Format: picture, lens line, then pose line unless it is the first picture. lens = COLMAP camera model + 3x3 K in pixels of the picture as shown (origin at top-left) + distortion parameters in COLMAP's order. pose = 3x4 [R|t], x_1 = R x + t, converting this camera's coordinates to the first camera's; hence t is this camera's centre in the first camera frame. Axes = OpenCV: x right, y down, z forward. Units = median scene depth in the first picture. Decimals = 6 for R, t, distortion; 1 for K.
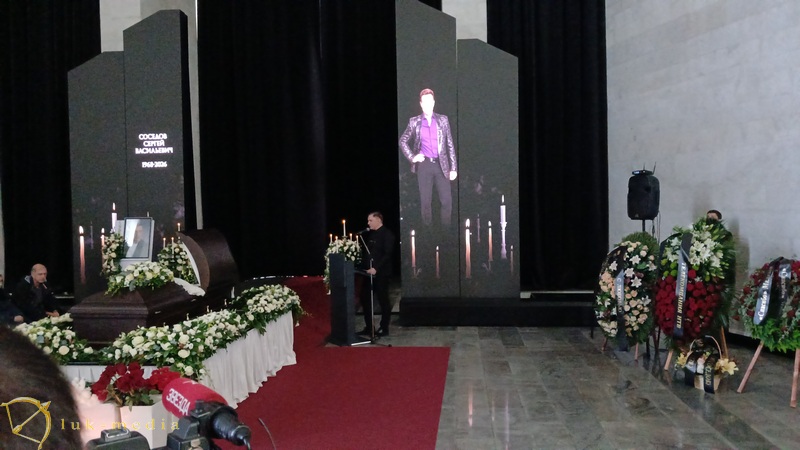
lens RADIAL K [[621.4, 0, 410.6], [0, 621.4, 221.7], [0, 0, 1]] dist [0.069838, -0.123277]
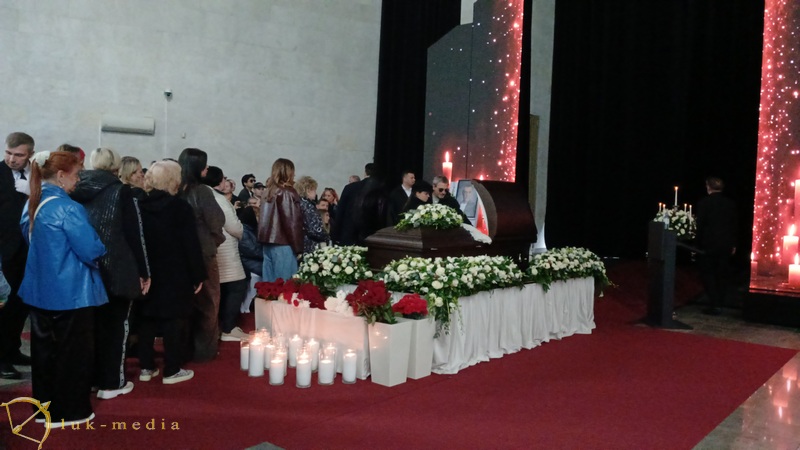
lens RADIAL K [[621.4, 0, 416.3], [0, 621.4, 228.2], [0, 0, 1]] dist [0.069838, -0.123277]
pose [[0.824724, 0.066743, -0.561583, 0.109691], [-0.059062, 0.997746, 0.031844, 0.061521], [0.562442, 0.006906, 0.826808, 0.108659]]
